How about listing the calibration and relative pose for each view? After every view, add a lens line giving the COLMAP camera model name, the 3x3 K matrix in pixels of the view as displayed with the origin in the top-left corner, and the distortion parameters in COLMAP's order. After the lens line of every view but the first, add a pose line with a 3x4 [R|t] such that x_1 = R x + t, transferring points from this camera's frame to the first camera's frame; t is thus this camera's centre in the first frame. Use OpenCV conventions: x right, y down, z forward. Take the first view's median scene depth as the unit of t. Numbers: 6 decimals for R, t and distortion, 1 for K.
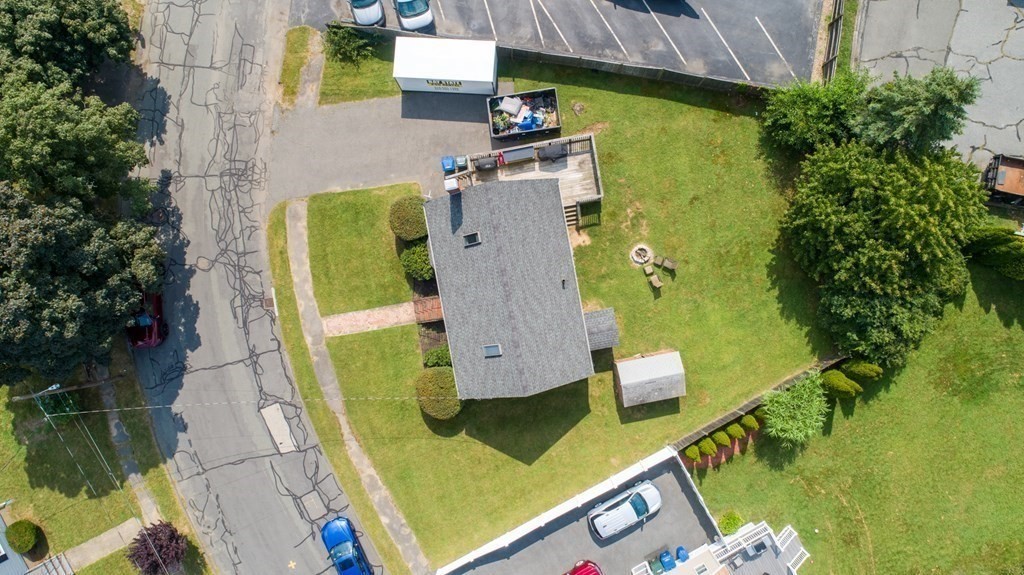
lens RADIAL K [[686.0, 0, 512.0], [0, 686.0, 287.5], [0, 0, 1]] dist [-0.019184, 0.000064]
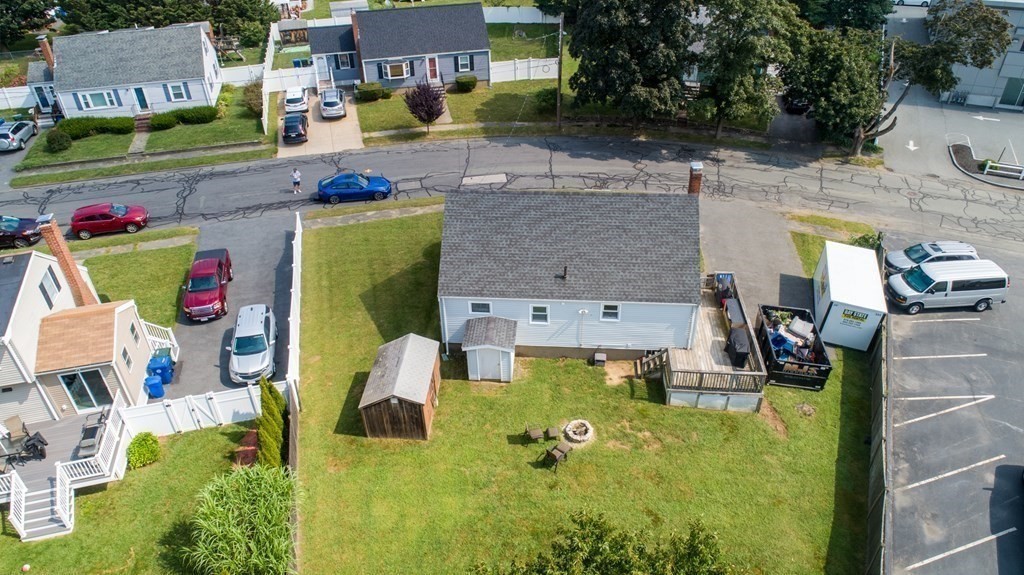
lens RADIAL K [[686.0, 0, 512.0], [0, 686.0, 287.5], [0, 0, 1]] dist [-0.019184, 0.000064]
pose [[-0.260059, 0.568288, -0.780652, 0.629453], [-0.965369, -0.135624, 0.222864, -0.112365], [0.020776, 0.811575, 0.583878, 0.491184]]
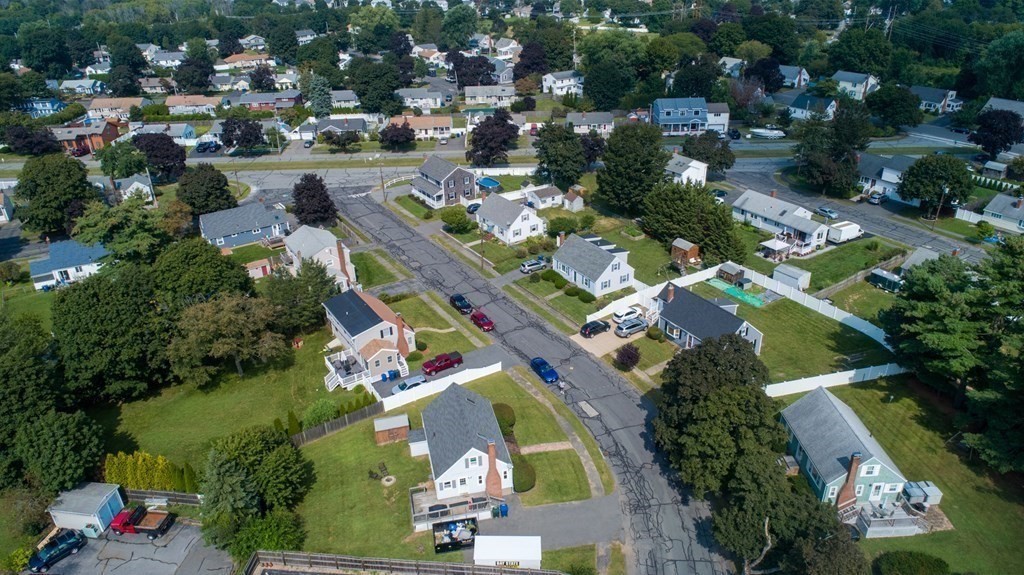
lens RADIAL K [[686.0, 0, 512.0], [0, 686.0, 287.5], [0, 0, 1]] dist [-0.019184, 0.000064]
pose [[-0.997404, 0.067384, -0.025392, -0.103084], [-0.053395, -0.455487, 0.888639, -1.334322], [0.048314, 0.887688, 0.457903, -0.186239]]
